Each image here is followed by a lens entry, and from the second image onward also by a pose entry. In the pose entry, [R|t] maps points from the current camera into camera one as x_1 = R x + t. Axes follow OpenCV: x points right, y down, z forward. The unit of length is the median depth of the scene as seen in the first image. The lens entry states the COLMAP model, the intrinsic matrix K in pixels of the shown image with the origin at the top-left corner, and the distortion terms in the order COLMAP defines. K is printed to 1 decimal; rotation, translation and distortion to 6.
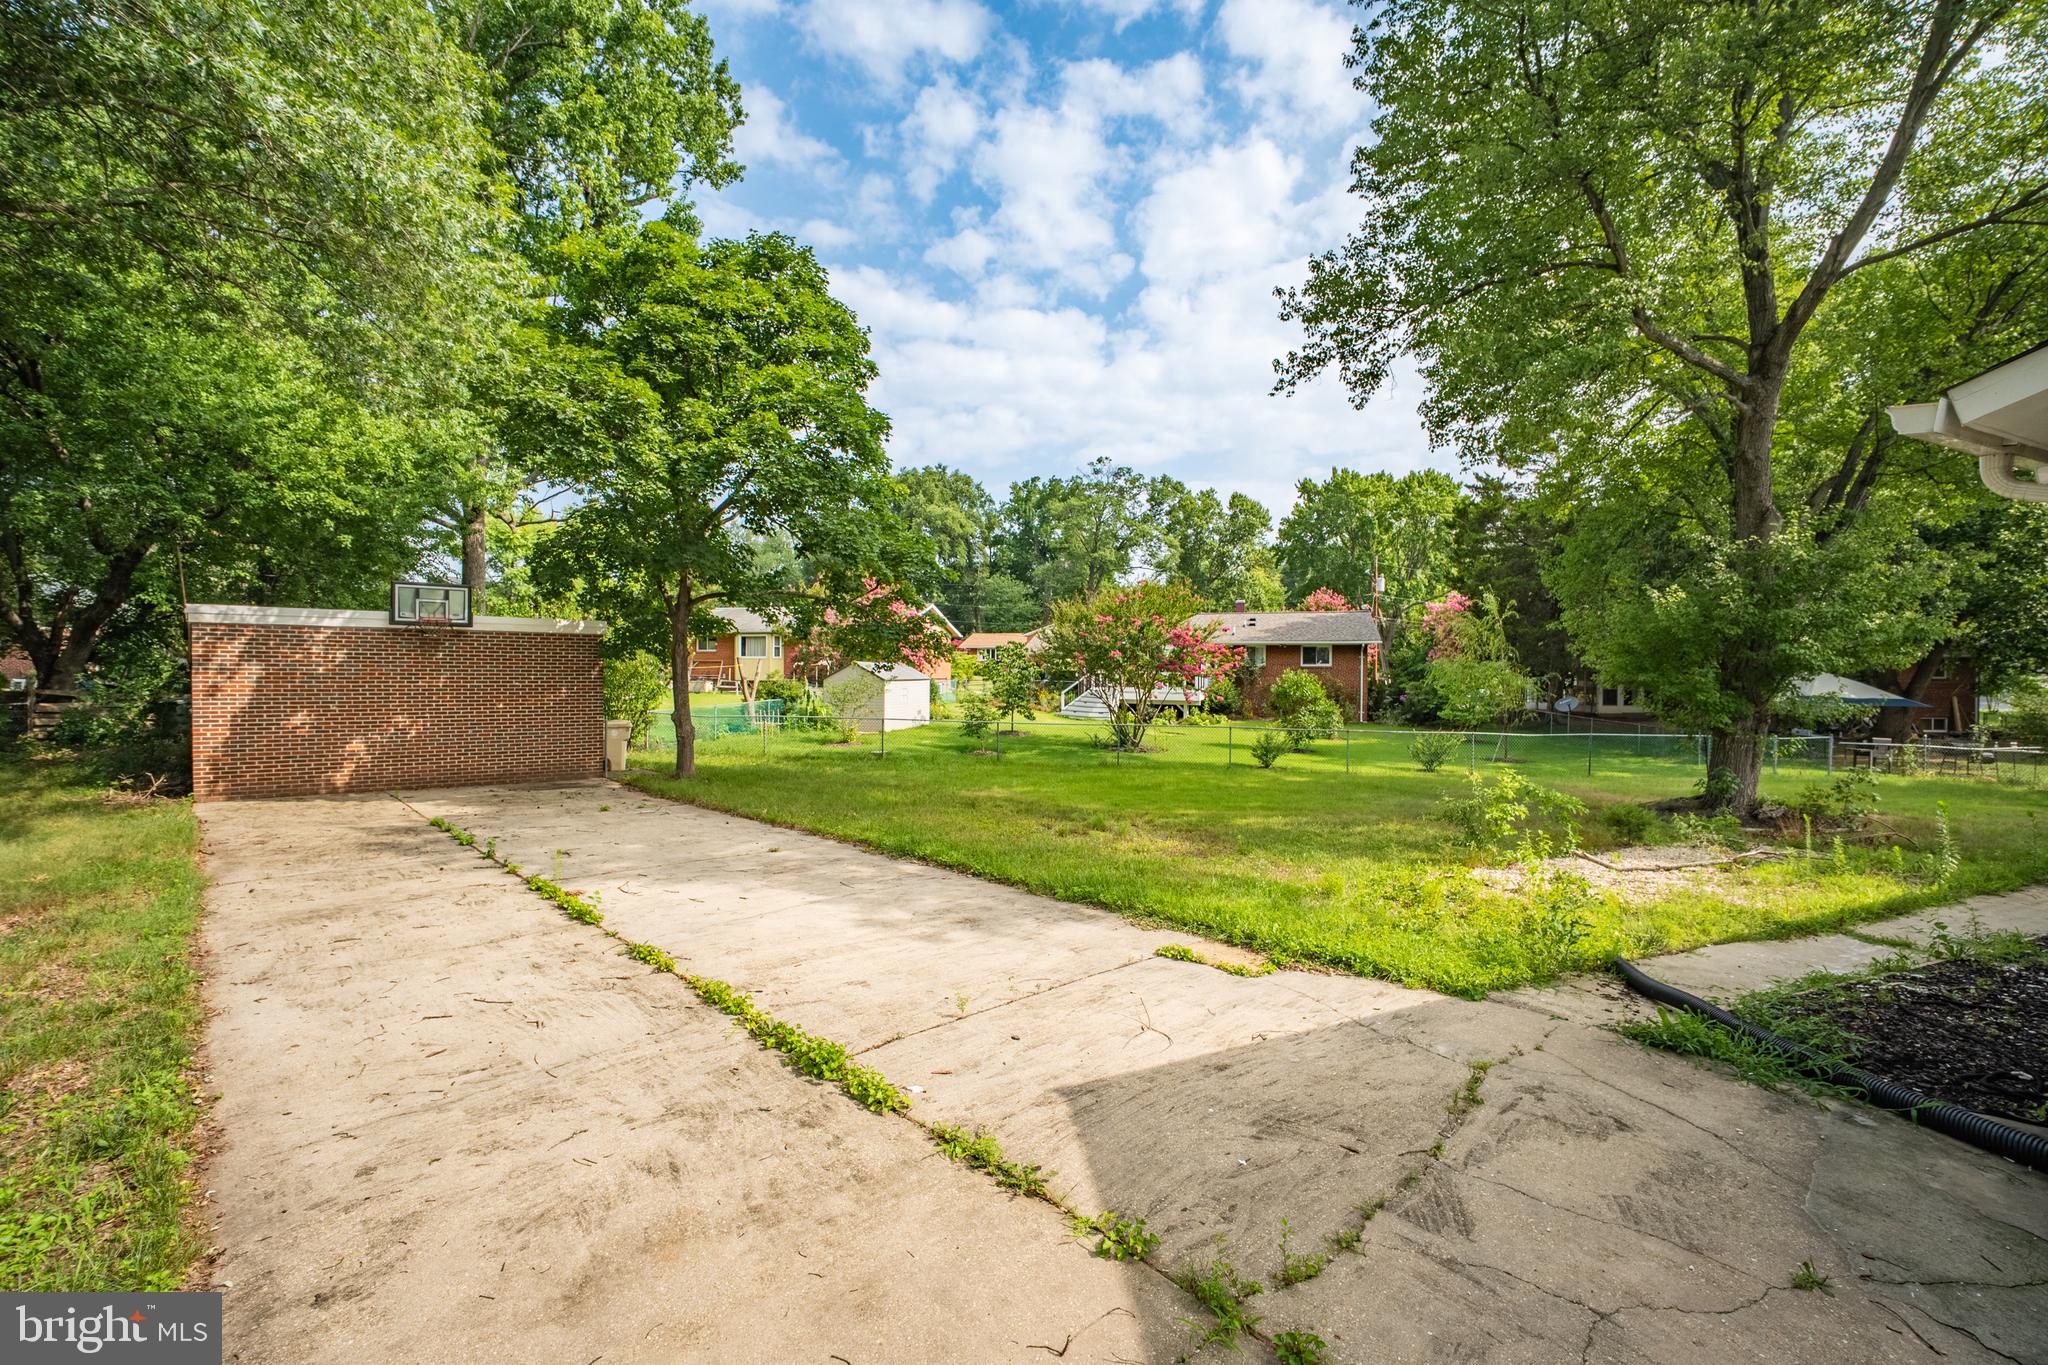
lens RADIAL K [[916.7, 0, 1101.9], [0, 916.7, 690.8], [0, 0, 1]] dist [-0.047531, 0.021250]
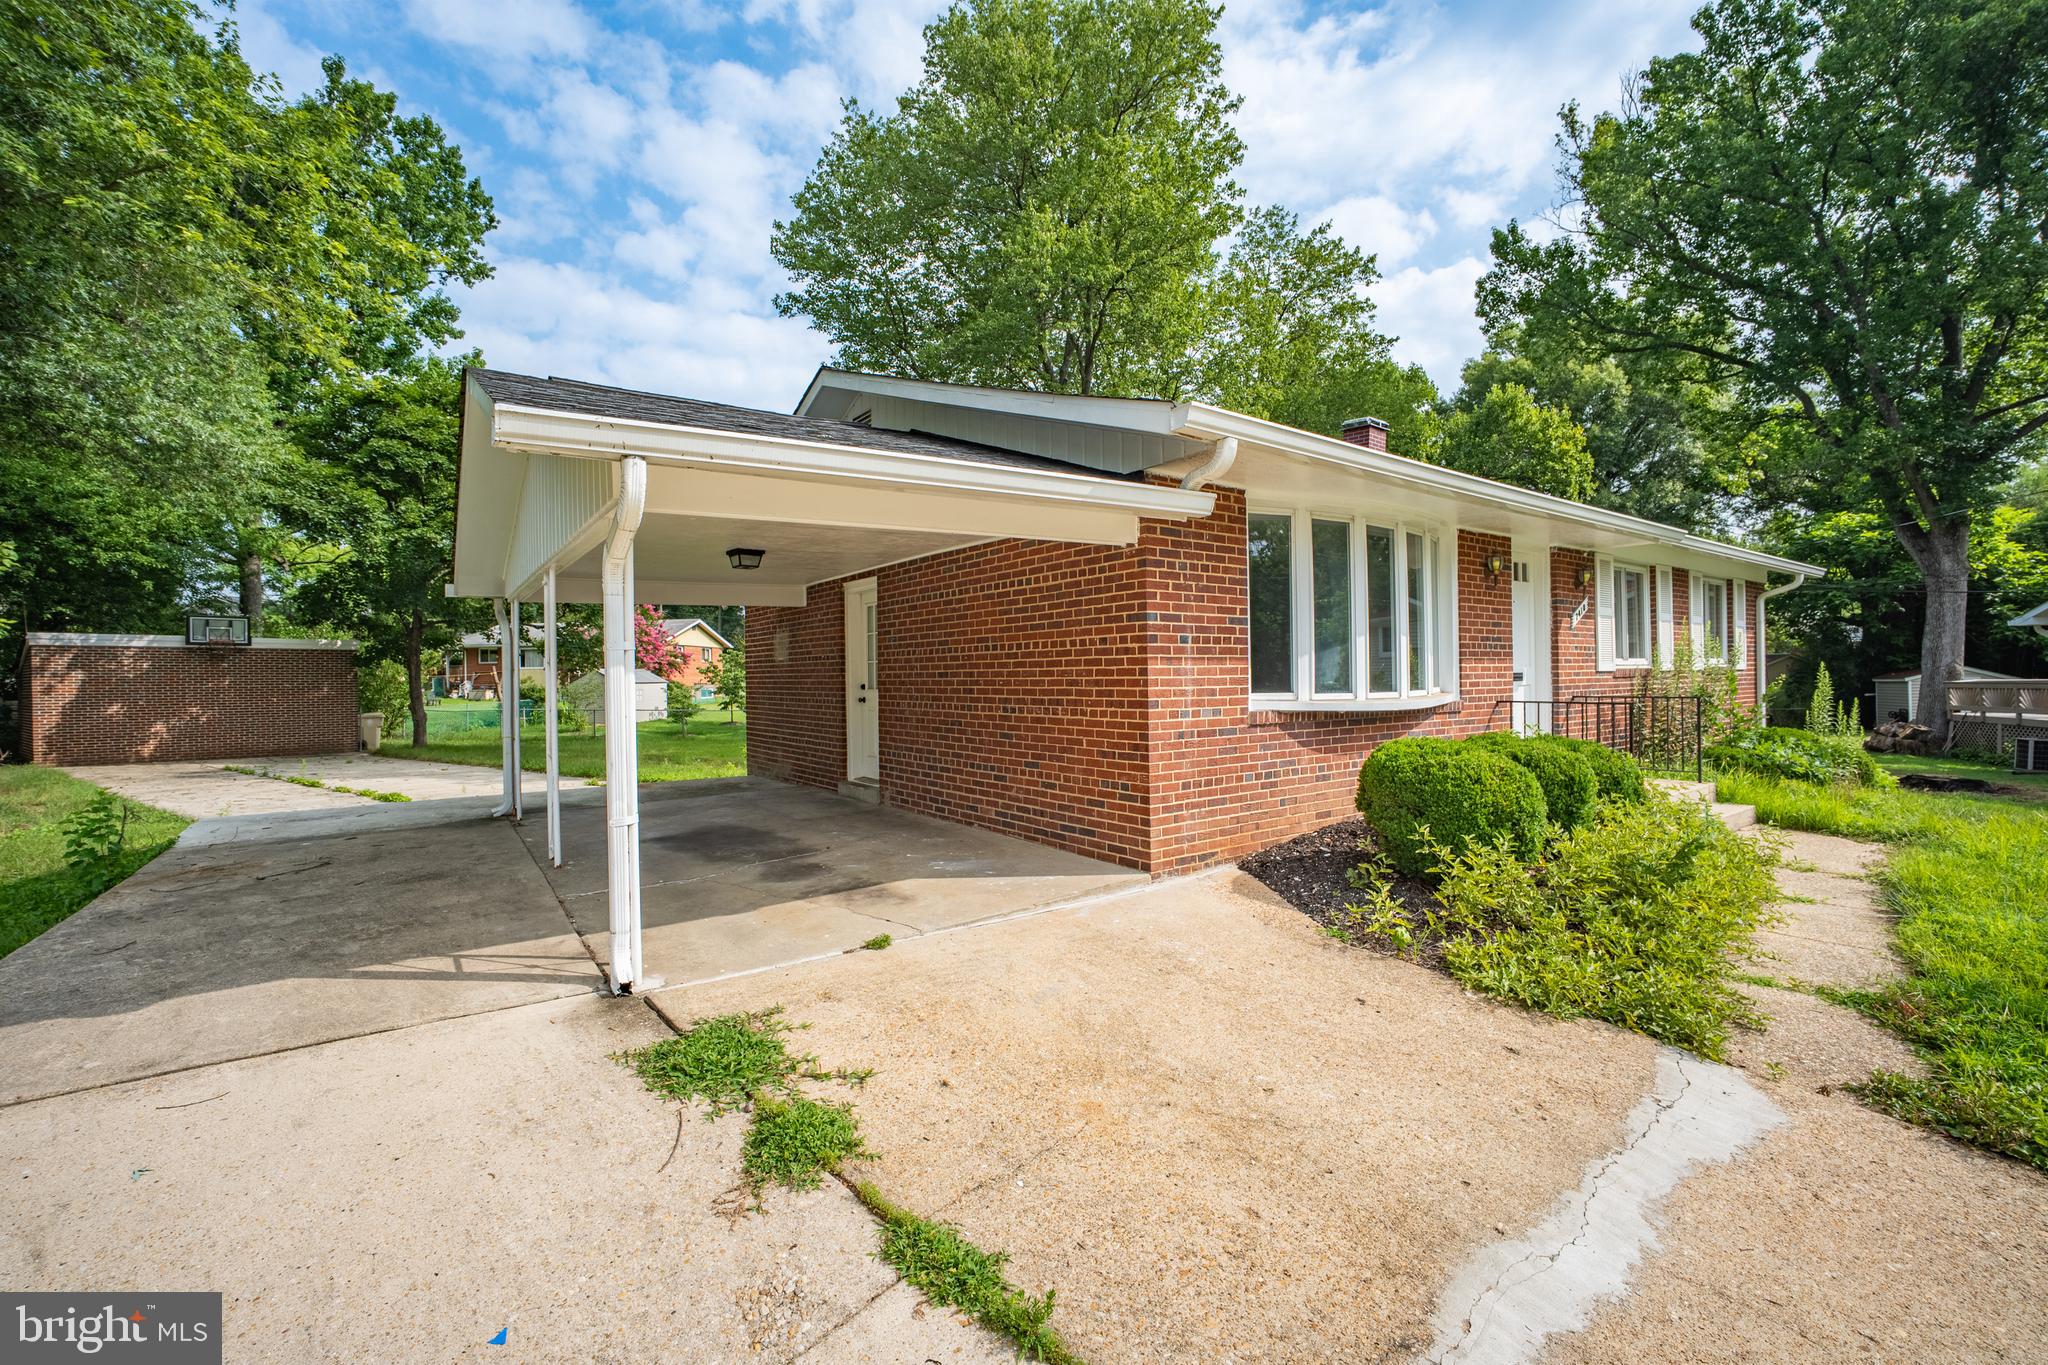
lens RADIAL K [[856.4, 0, 1038.2], [0, 856.4, 678.2], [0, 0, 1]] dist [-0.035756, 0.015992]
pose [[0.989617, -0.015650, 0.142878, 0.391427], [0.018245, 0.999691, -0.016869, 0.030095], [-0.142570, 0.019301, 0.989597, -0.561103]]
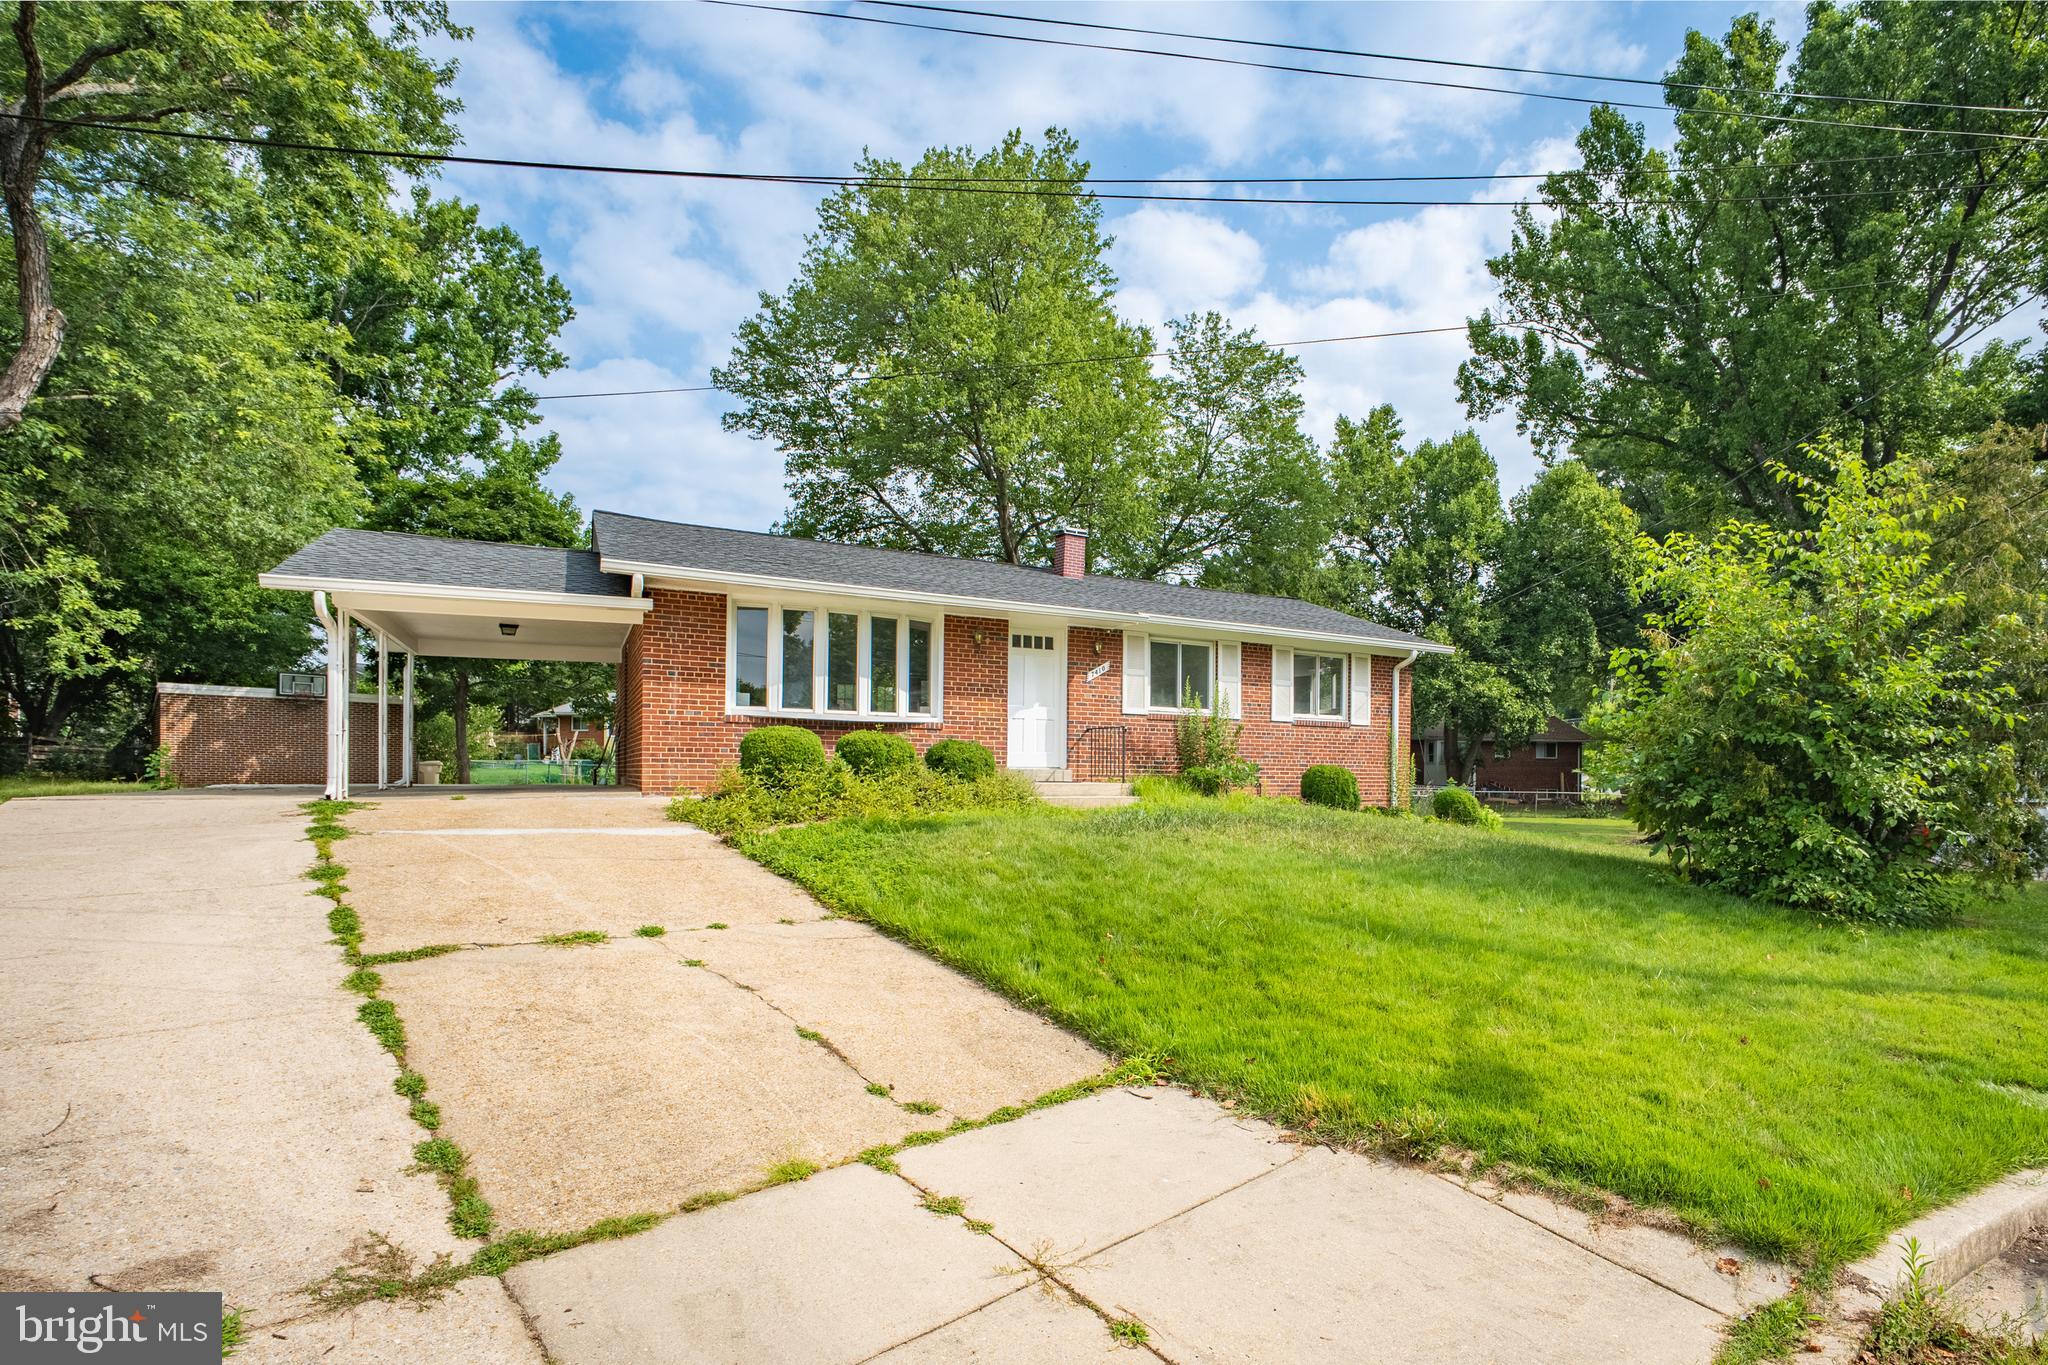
lens RADIAL K [[977.8, 0, 1154.9], [0, 977.8, 775.9], [0, 0, 1]] dist [-0.036601, 0.017393]
pose [[0.998219, 0.008282, 0.059075, 0.913214], [-0.007456, 0.999872, -0.014188, 0.110318], [-0.059185, 0.013722, 0.998153, -1.085392]]
